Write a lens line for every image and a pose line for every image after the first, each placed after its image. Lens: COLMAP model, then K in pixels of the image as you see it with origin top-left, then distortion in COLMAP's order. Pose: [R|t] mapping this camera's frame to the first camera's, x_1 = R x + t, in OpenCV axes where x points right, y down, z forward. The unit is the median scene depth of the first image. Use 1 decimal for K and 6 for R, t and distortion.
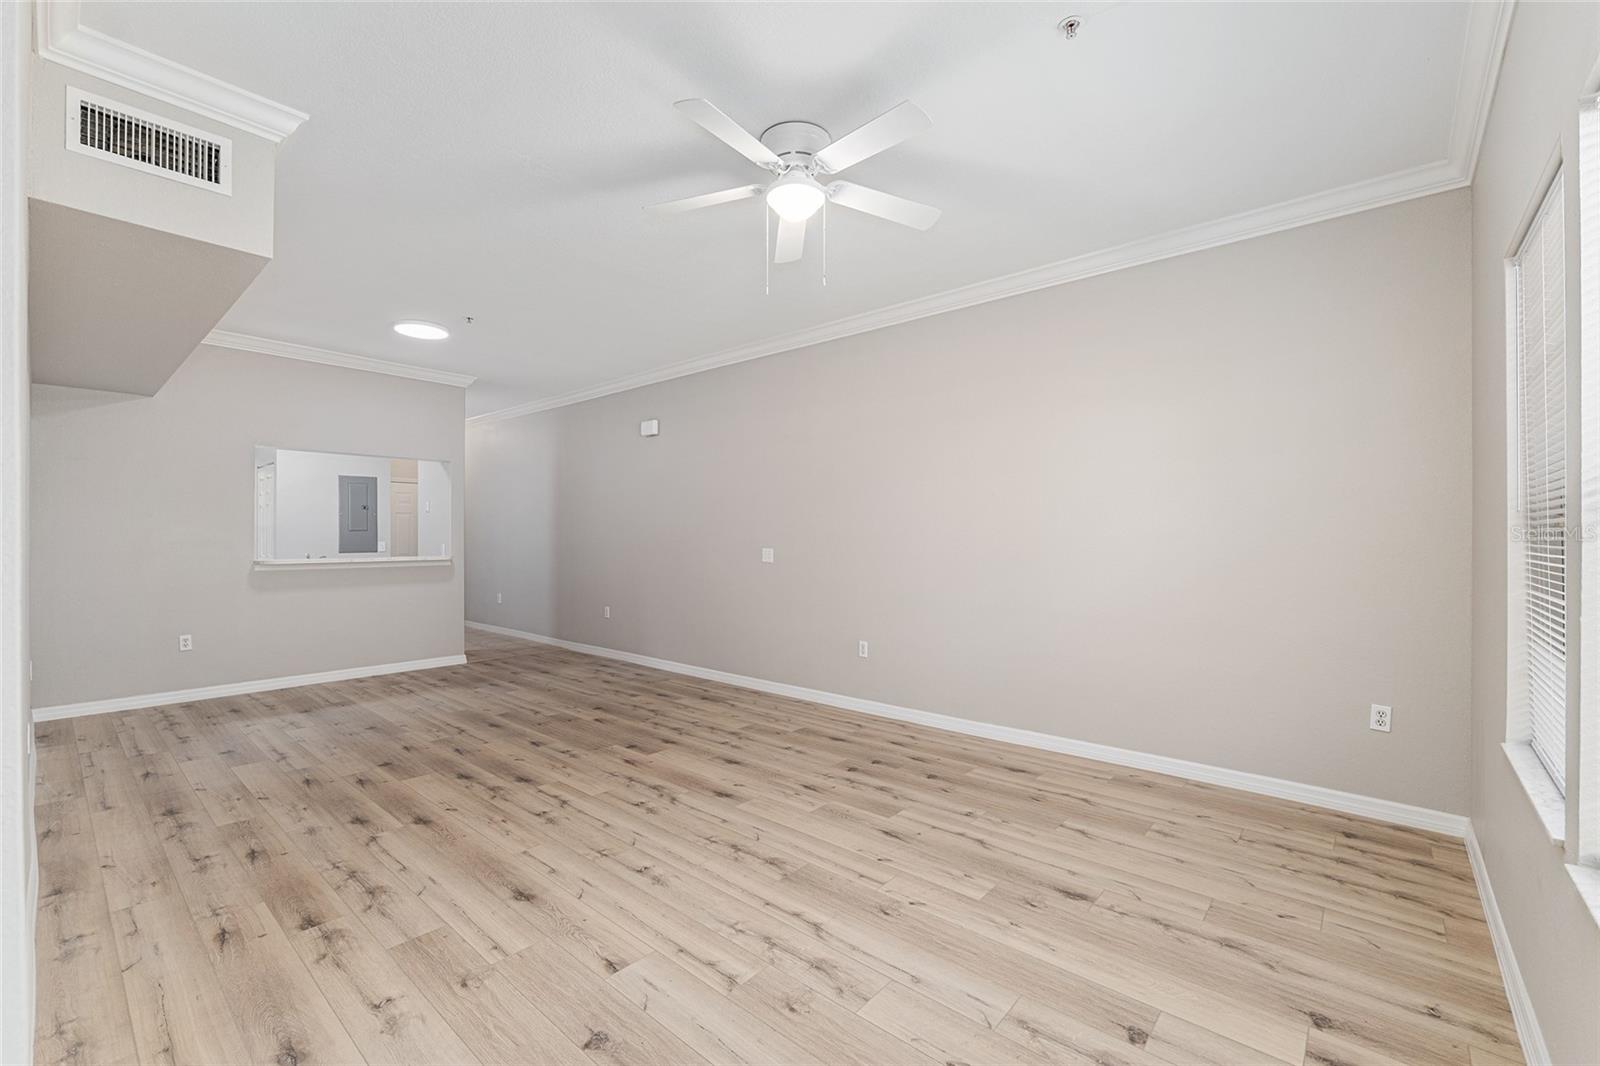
lens RADIAL K [[663.1, 0, 803.4], [0, 663.1, 540.9], [0, 0, 1]] dist [-0.001676, -0.000289]
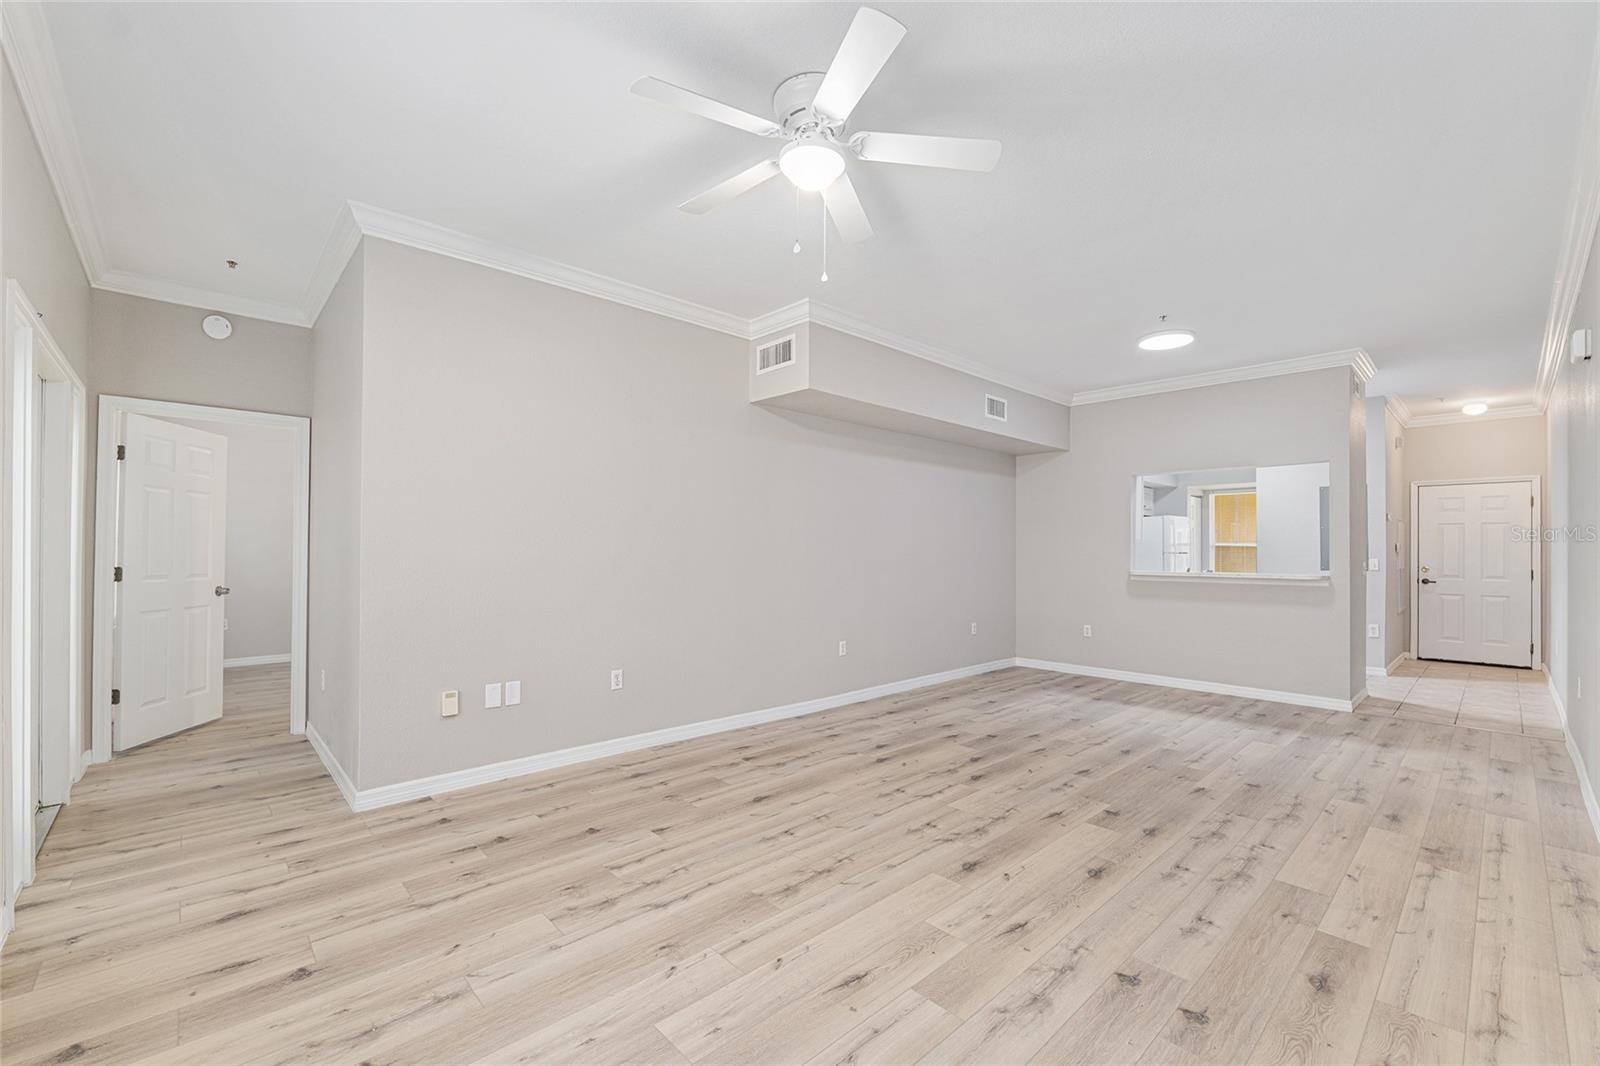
lens RADIAL K [[663.1, 0, 803.4], [0, 663.1, 540.9], [0, 0, 1]] dist [-0.001676, -0.000289]
pose [[-0.103878, -0.019079, -0.994407, 0.755915], [-0.009371, 0.999790, -0.018203, 0.001724], [0.994546, 0.007428, -0.104035, 0.931525]]
